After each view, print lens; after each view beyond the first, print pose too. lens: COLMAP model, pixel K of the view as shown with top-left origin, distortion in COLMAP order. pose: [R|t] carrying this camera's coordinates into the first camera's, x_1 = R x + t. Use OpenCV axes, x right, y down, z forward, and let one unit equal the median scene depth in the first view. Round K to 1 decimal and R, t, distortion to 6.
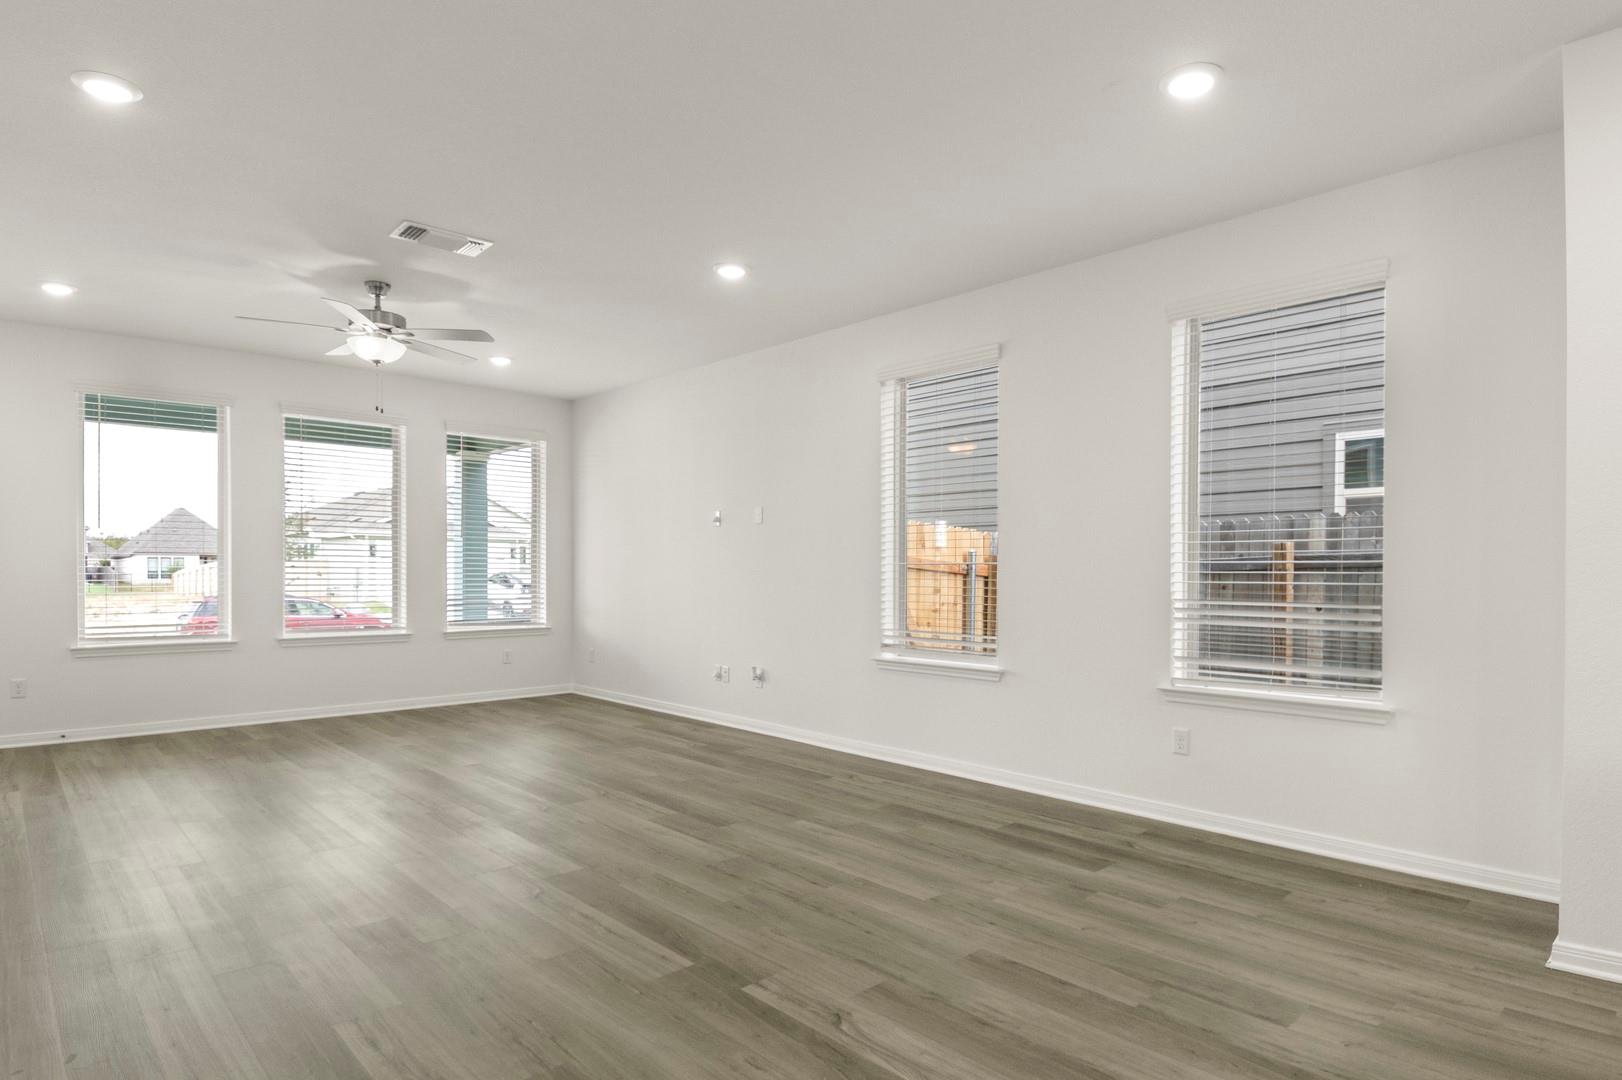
lens RADIAL K [[880.7, 0, 824.7], [0, 880.7, 577.3], [0, 0, 1]] dist [0.021249, -0.034737]
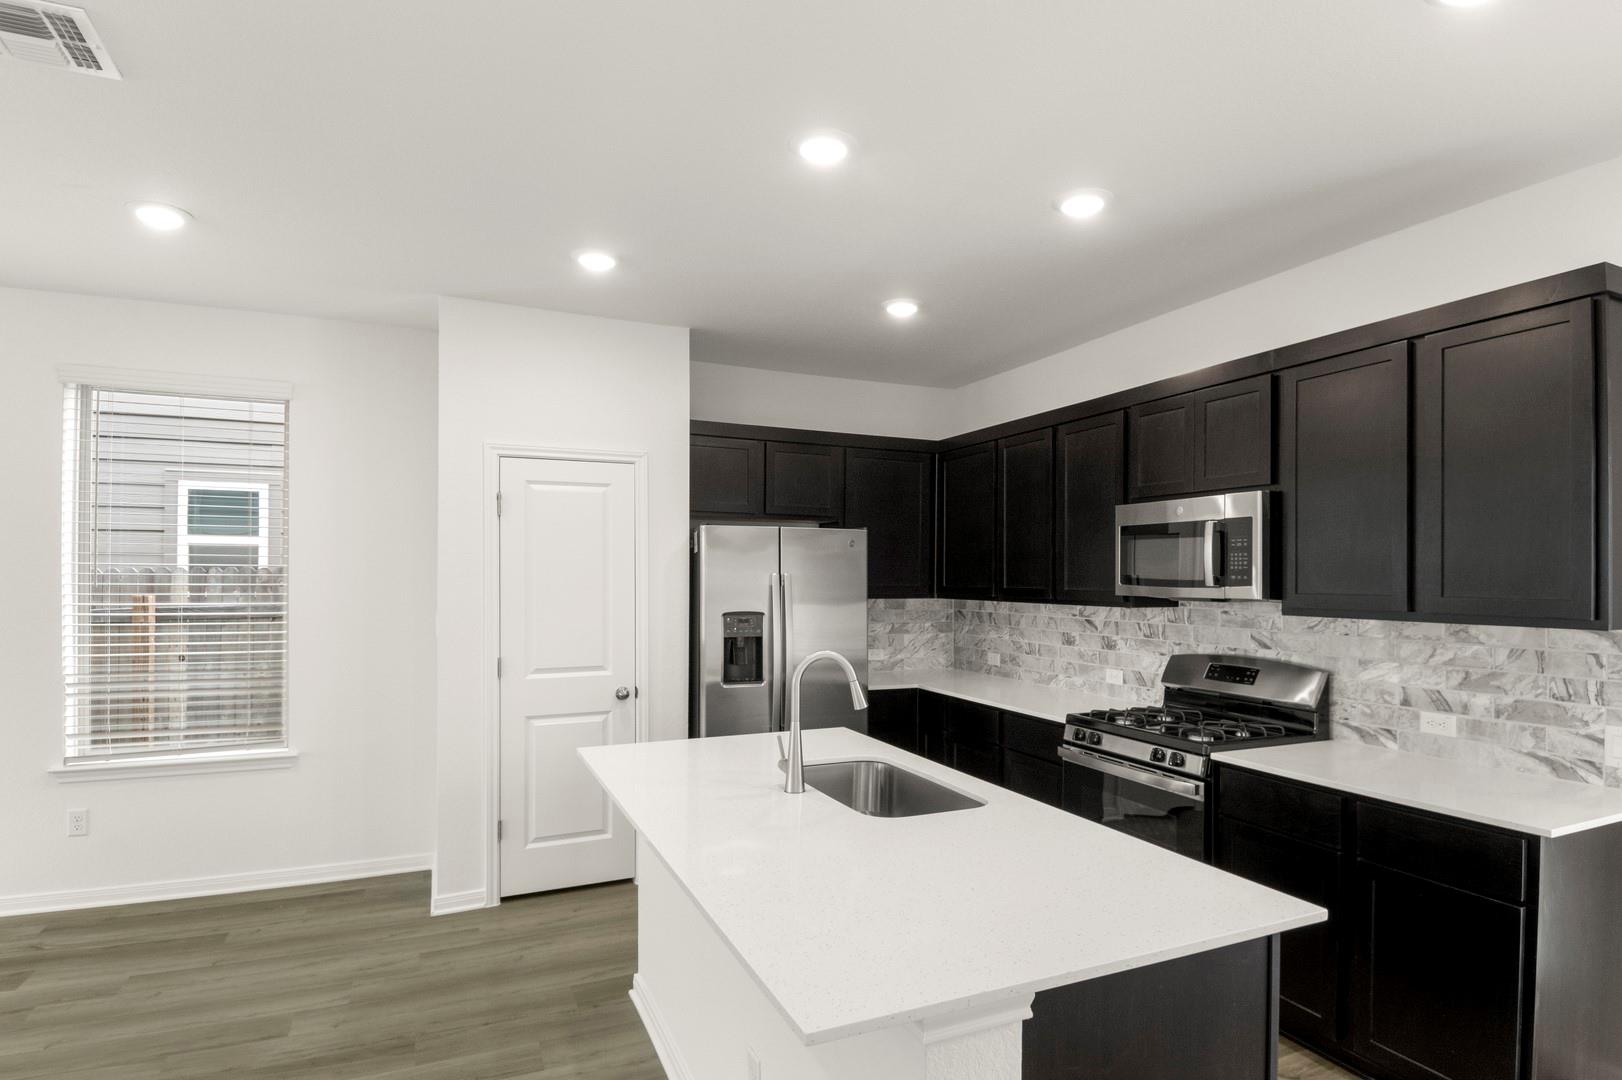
lens RADIAL K [[880.7, 0, 821.5], [0, 880.7, 576.6], [0, 0, 1]] dist [0.021249, -0.034737]
pose [[0.334389, -0.003052, 0.942430, -0.169827], [0.002045, 0.999995, 0.002513, -0.062449], [-0.942433, 0.001087, 0.334394, -0.059662]]
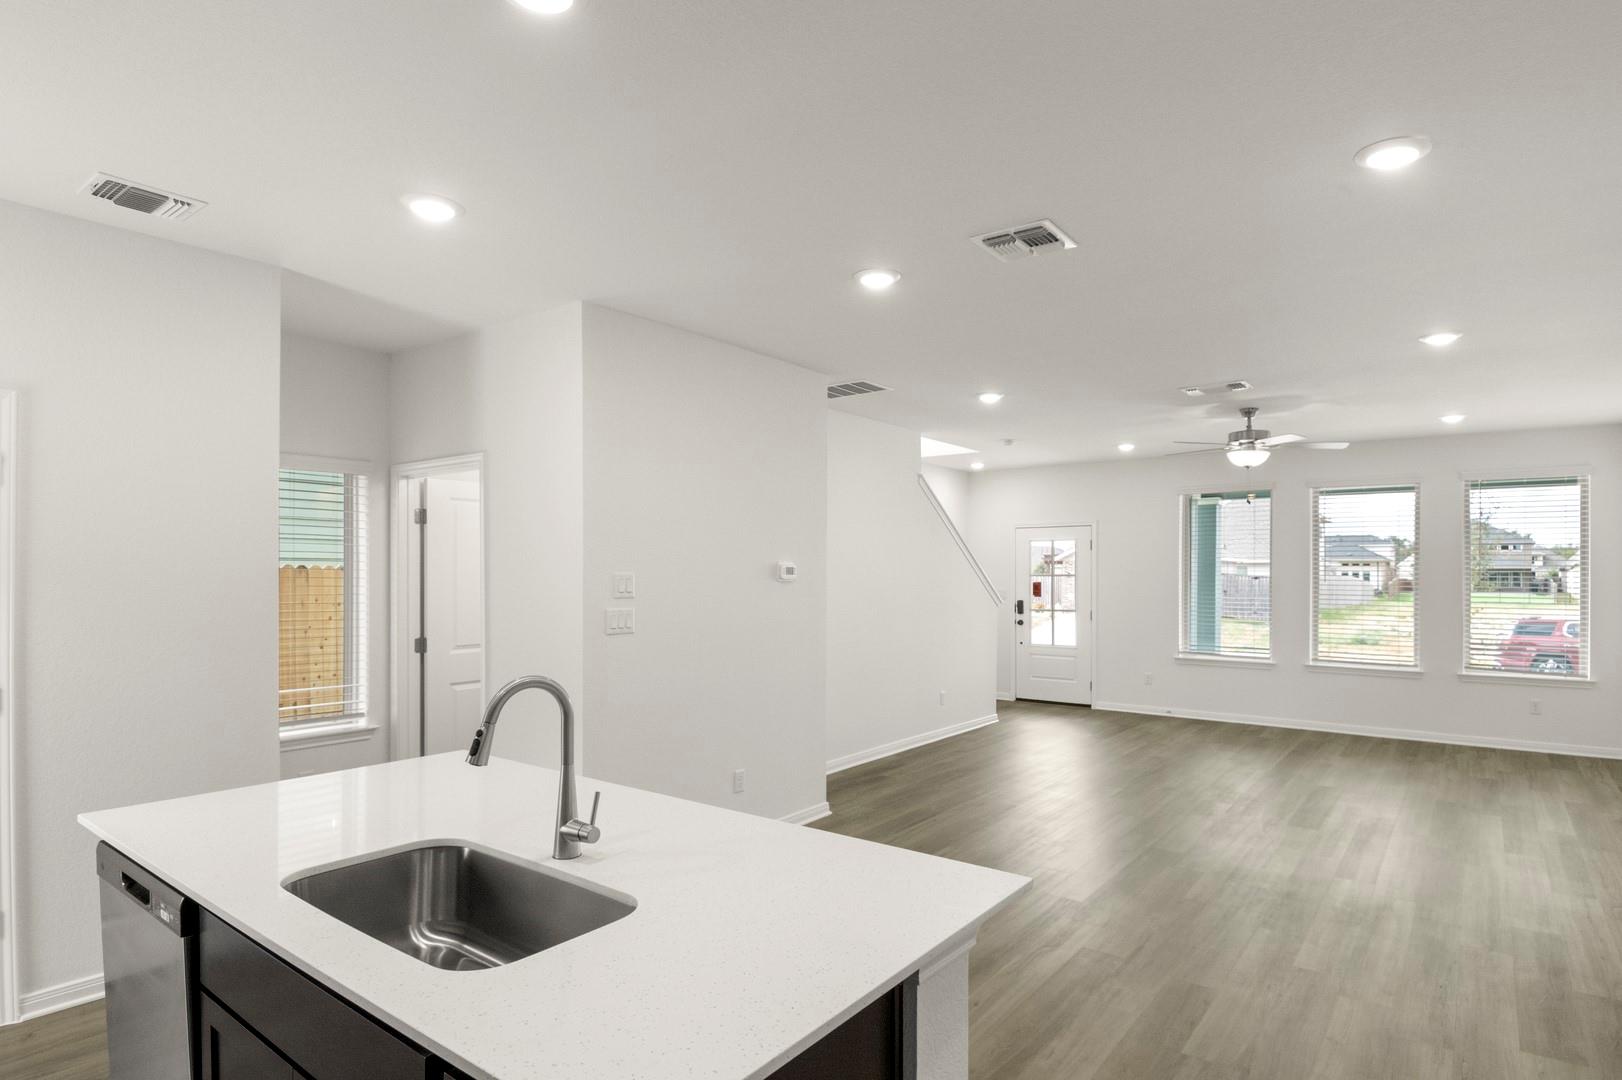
lens RADIAL K [[880.7, 0, 830.8], [0, 880.7, 561.4], [0, 0, 1]] dist [0.021249, -0.034737]
pose [[0.158157, -0.012787, -0.987331, 0.645387], [-0.011614, 0.999823, -0.014810, -0.064253], [0.987346, 0.013809, 0.157980, 0.138372]]
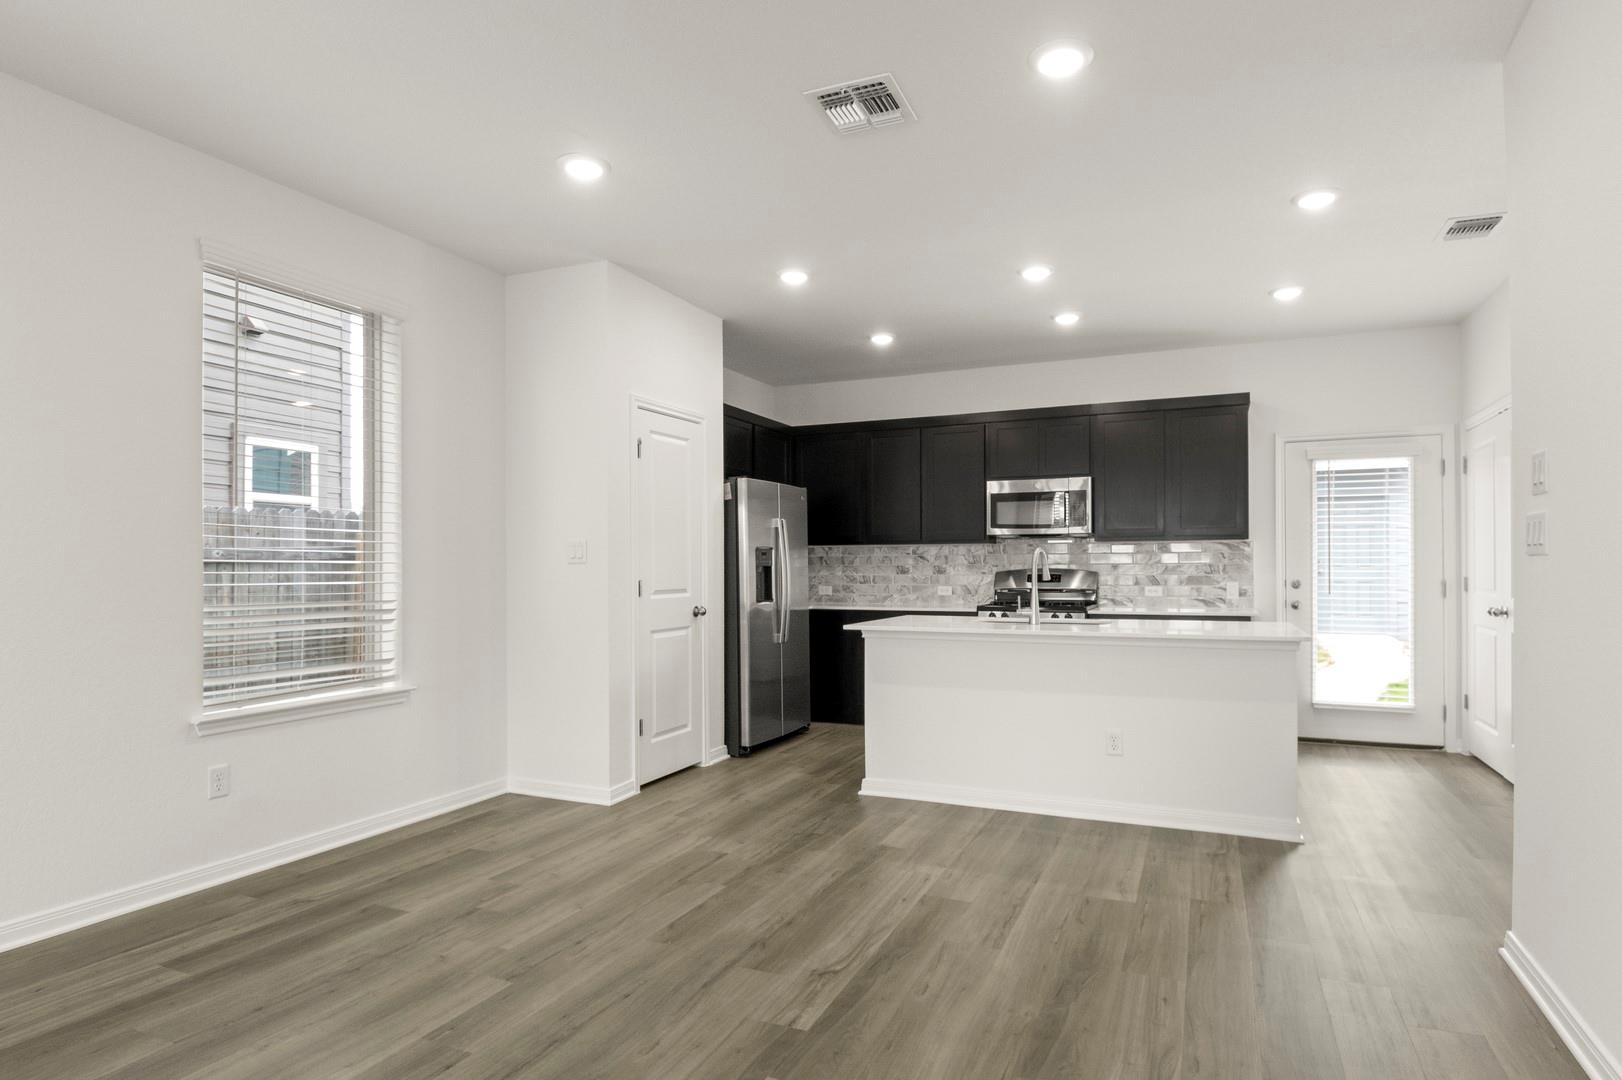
lens RADIAL K [[880.7, 0, 832.5], [0, 880.7, 564.3], [0, 0, 1]] dist [0.021249, -0.034737]
pose [[-0.388500, 0.002487, 0.921445, -0.432999], [0.007246, 0.999974, 0.000357, -0.007699], [-0.921420, 0.006816, -0.388508, 0.604865]]
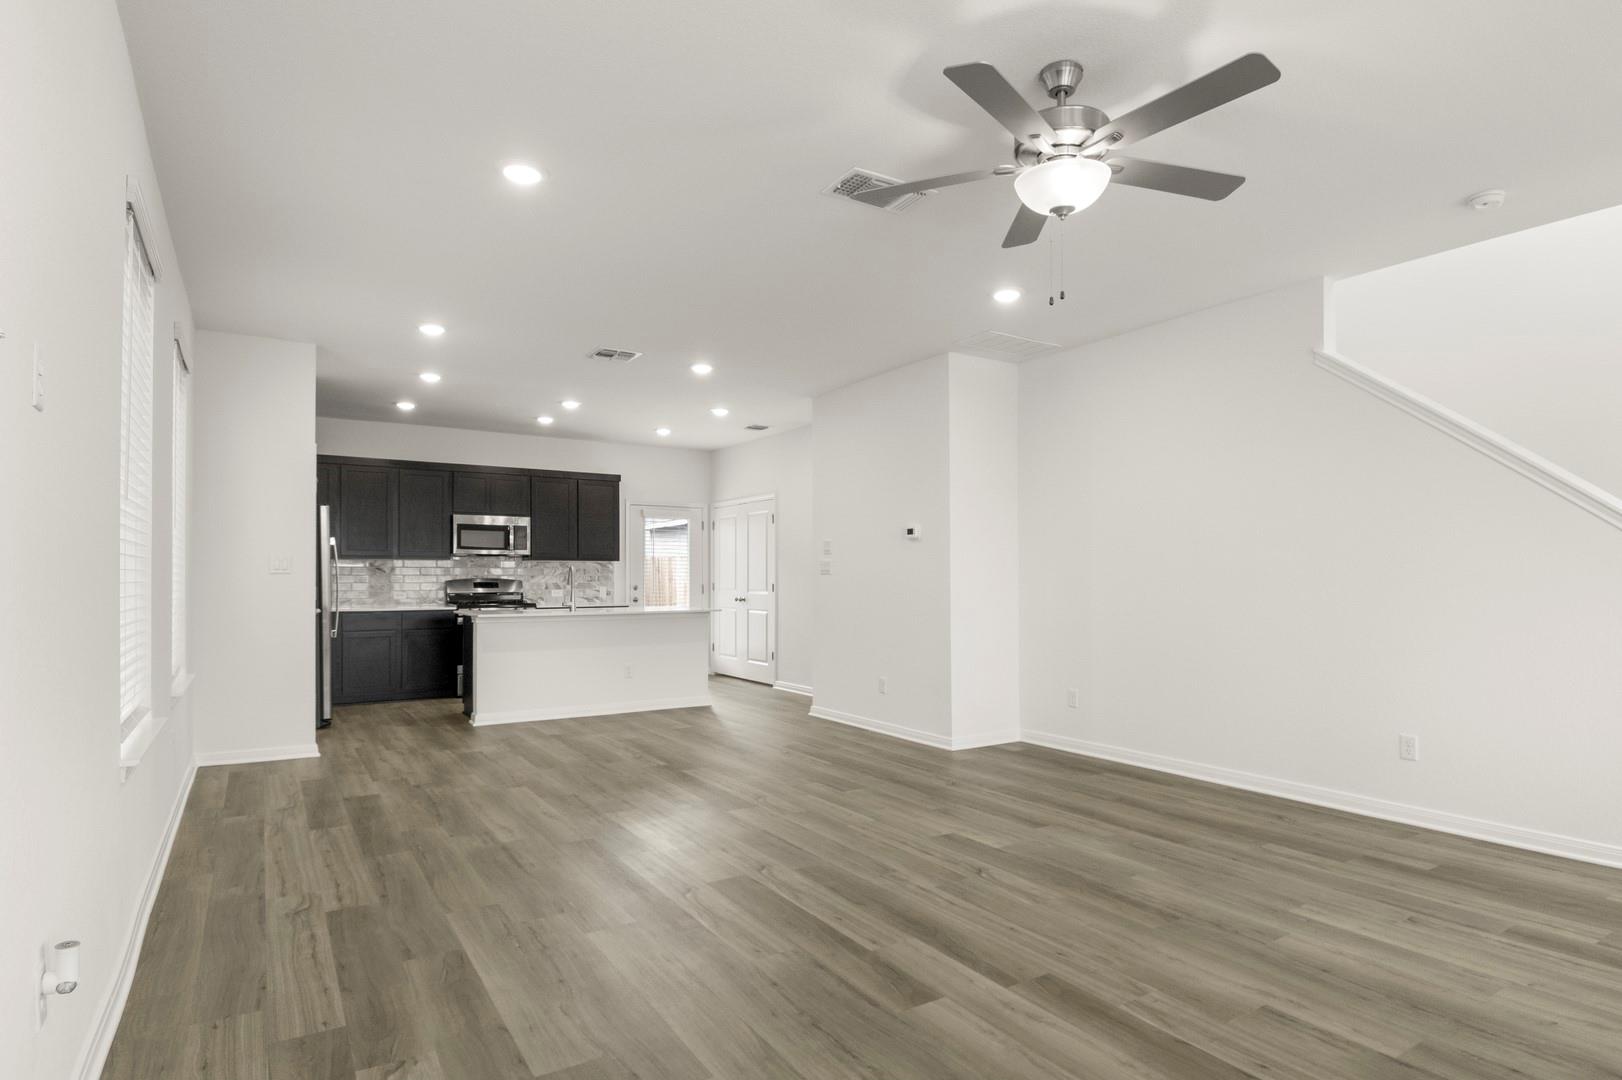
lens RADIAL K [[880.7, 0, 849.0], [0, 880.7, 573.2], [0, 0, 1]] dist [0.021249, -0.034737]
pose [[-0.982534, -0.001922, 0.186073, -0.443943], [-0.001393, 0.999995, 0.002973, -0.015155], [-0.186077, 0.002661, -0.982531, 1.419167]]
